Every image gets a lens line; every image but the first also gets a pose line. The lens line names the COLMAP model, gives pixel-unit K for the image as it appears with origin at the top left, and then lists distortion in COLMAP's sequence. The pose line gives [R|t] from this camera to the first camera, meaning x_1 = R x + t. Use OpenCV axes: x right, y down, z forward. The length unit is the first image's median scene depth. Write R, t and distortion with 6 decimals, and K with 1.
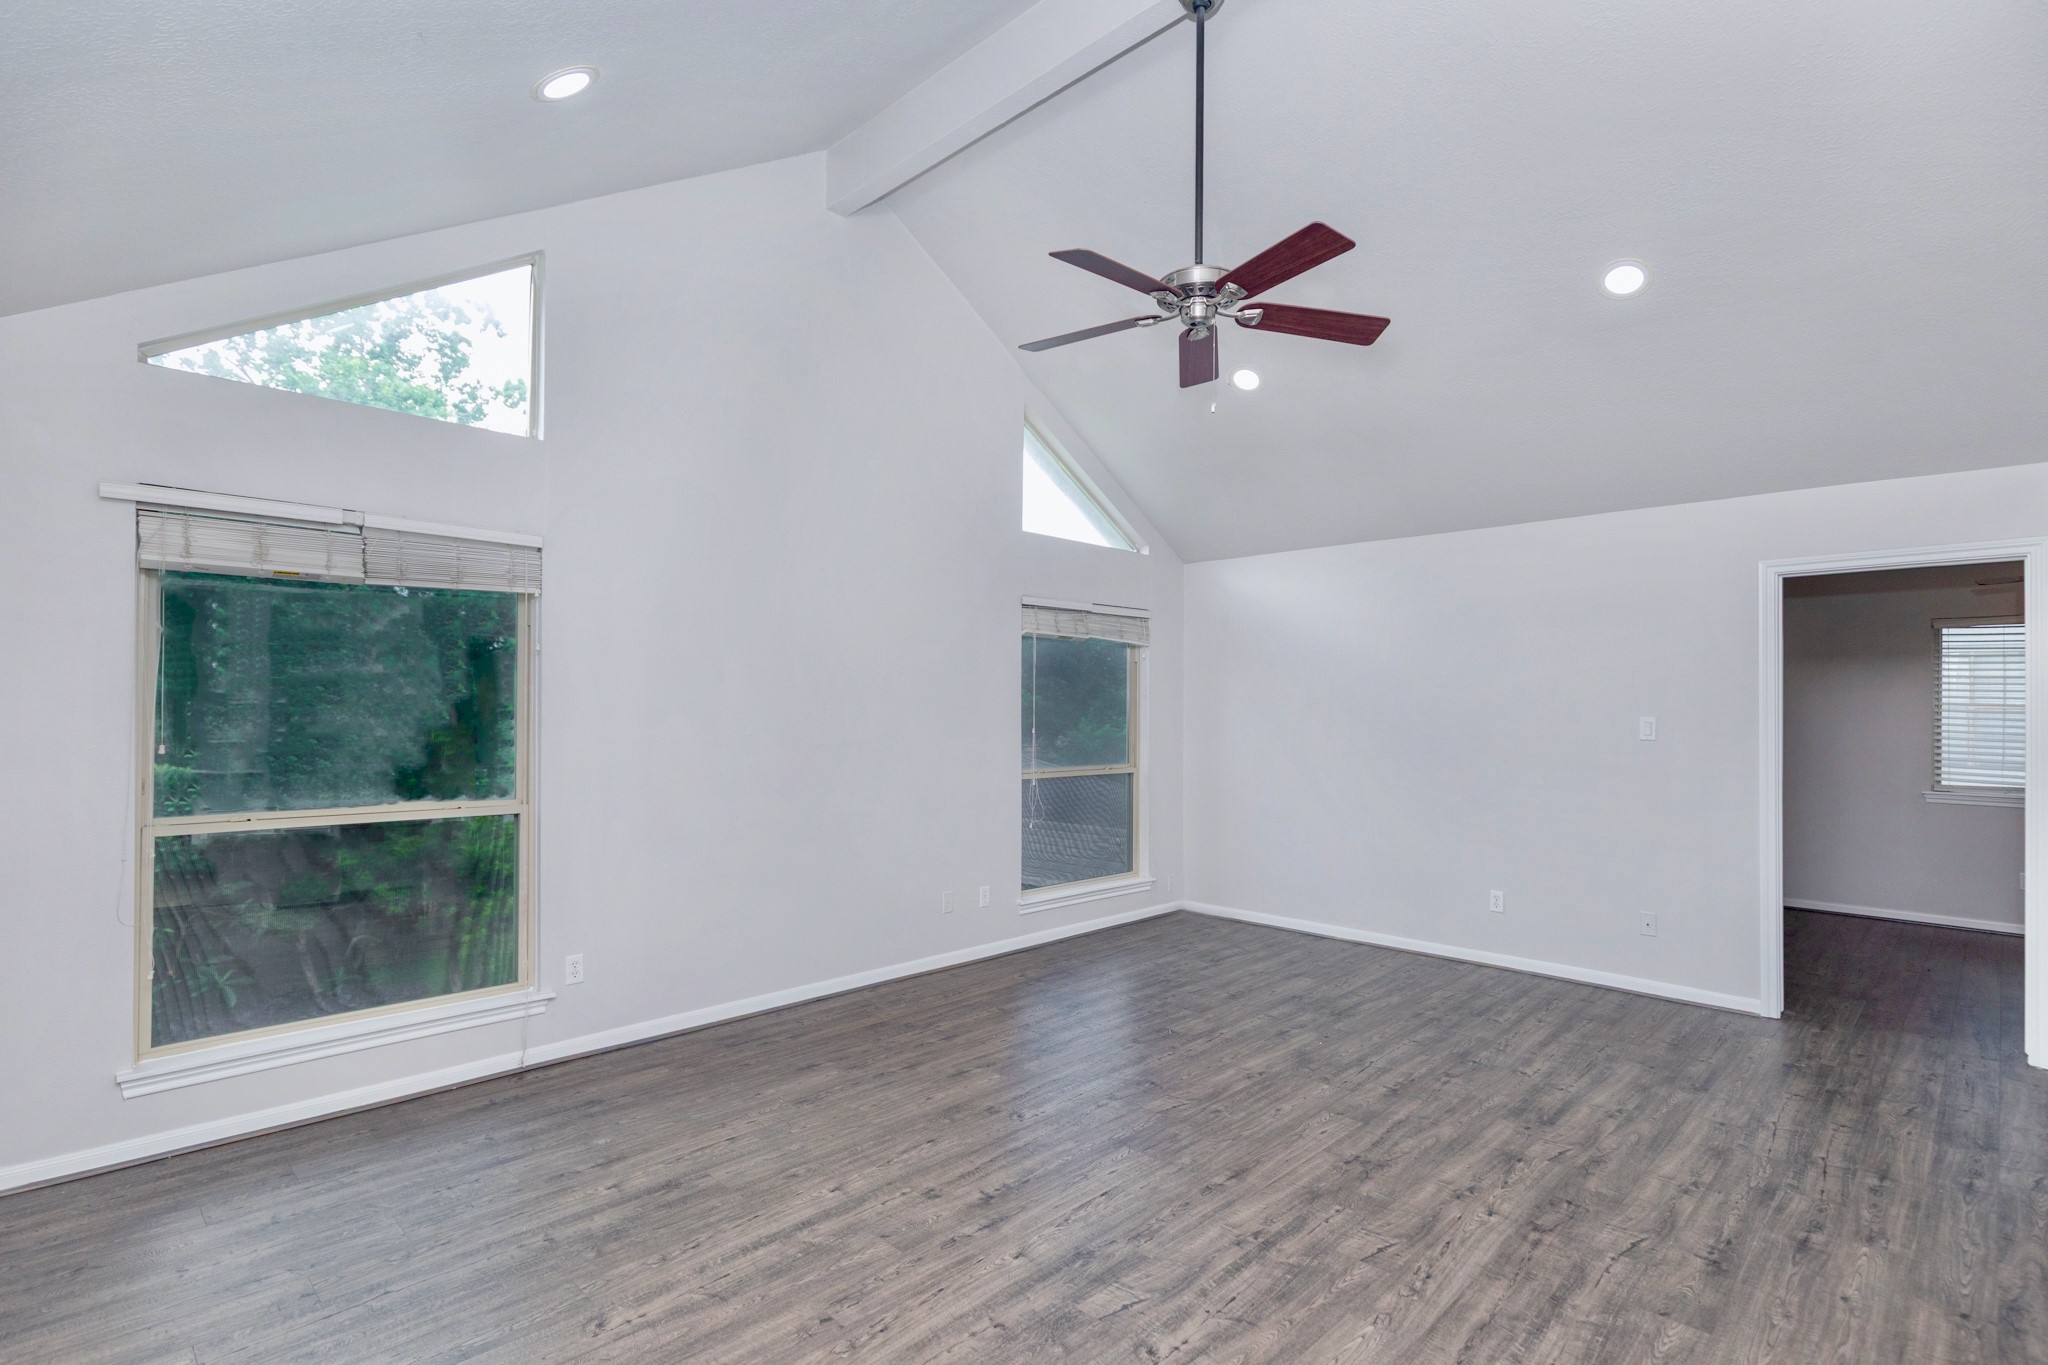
lens RADIAL K [[1000.0, 0, 1025.3], [0, 1000.0, 700.2], [0, 0, 1]] dist [0.000443, 0.000132]
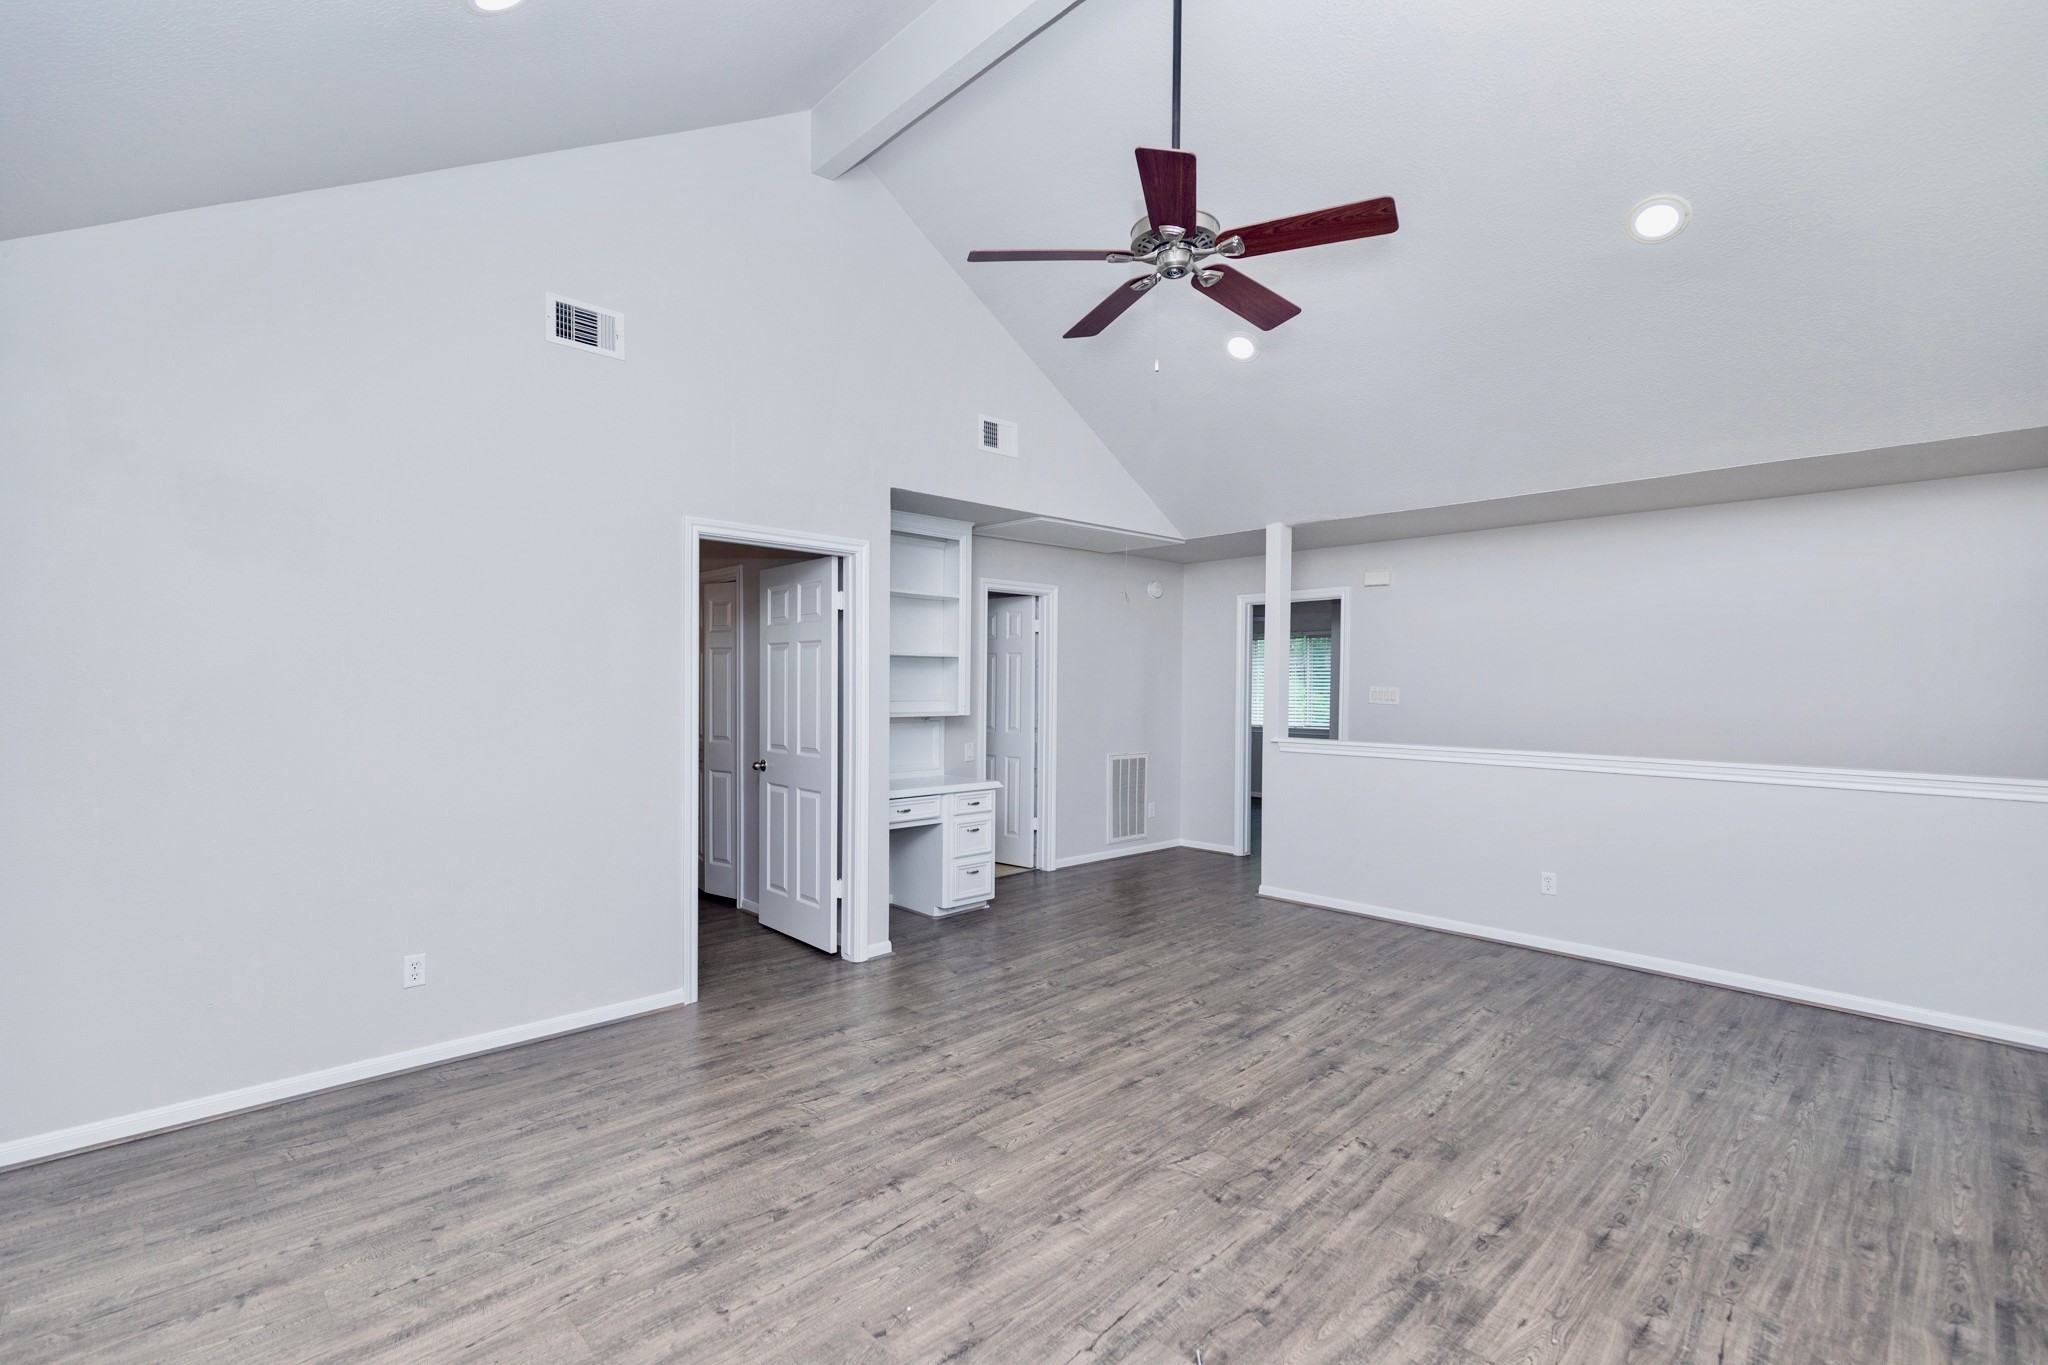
lens RADIAL K [[939.2, 0, 1016.2], [0, 939.2, 686.4], [0, 0, 1]] dist [0.016305, -0.001102]
pose [[-0.999544, -0.014245, 0.026618, 0.331467], [-0.014497, 0.999852, -0.009301, 0.029263], [-0.026481, -0.009683, -0.999602, 2.152060]]
